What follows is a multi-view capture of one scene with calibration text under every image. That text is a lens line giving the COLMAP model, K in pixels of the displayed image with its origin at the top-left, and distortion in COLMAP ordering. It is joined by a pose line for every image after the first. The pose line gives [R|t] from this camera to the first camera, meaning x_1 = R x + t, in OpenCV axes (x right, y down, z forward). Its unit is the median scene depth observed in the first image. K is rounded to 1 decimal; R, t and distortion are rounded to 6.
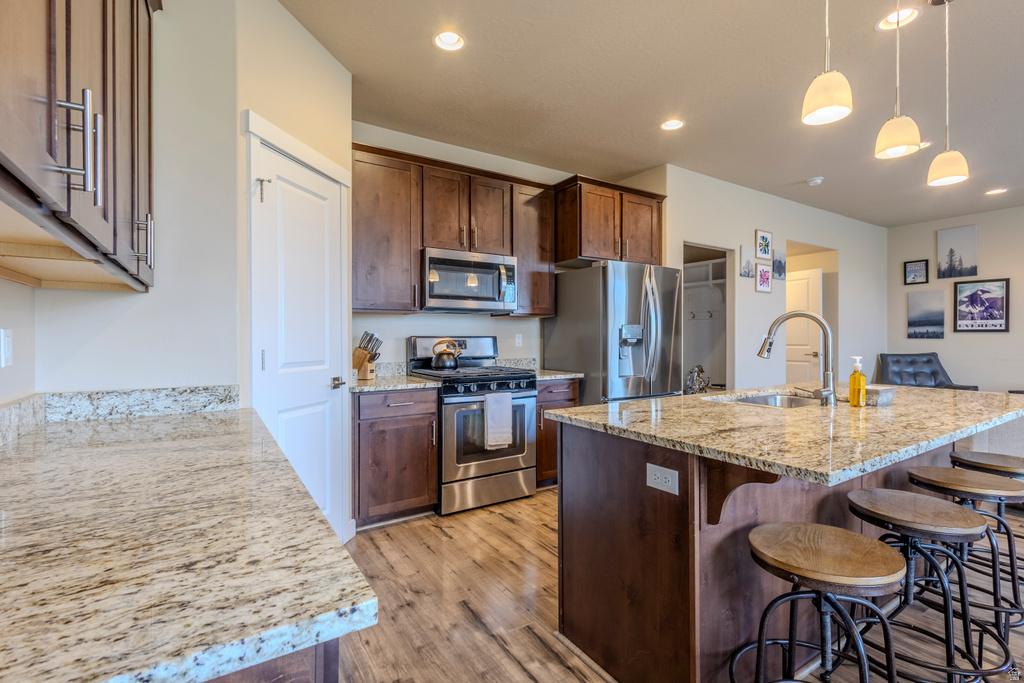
lens RADIAL K [[471.0, 0, 510.5], [0, 471.0, 339.9], [0, 0, 1]] dist [0.008846, -0.001704]
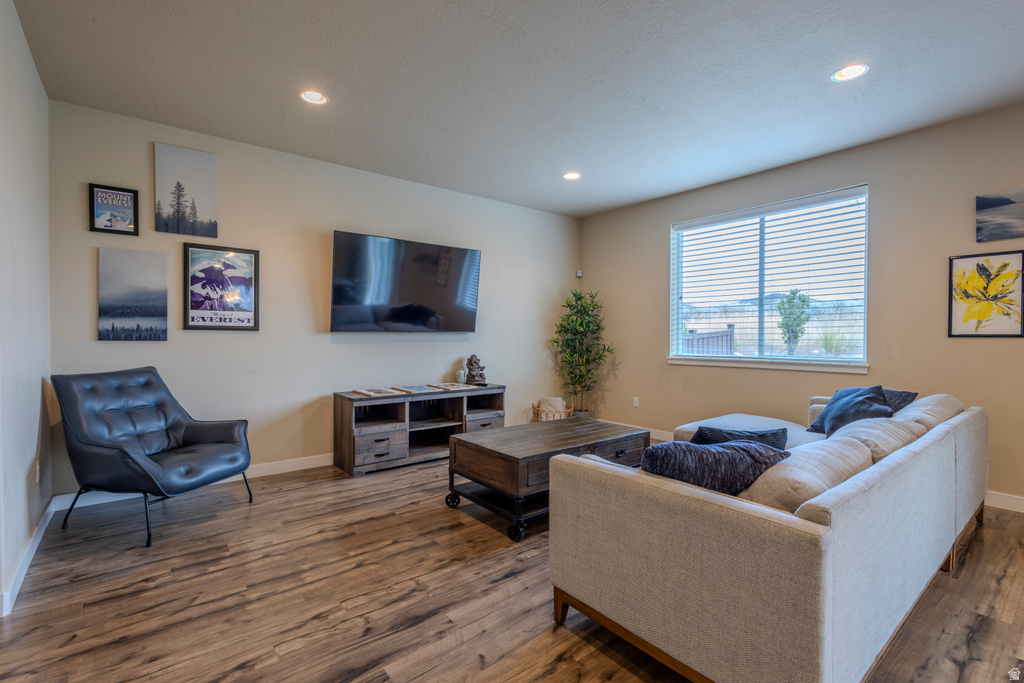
lens RADIAL K [[471.0, 0, 510.4], [0, 471.0, 338.5], [0, 0, 1]] dist [0.008846, -0.001704]
pose [[-0.107799, -0.004408, 0.994163, 0.323974], [0.001157, 0.999989, 0.004559, -0.007714], [-0.994172, 0.001642, -0.107792, 0.670350]]
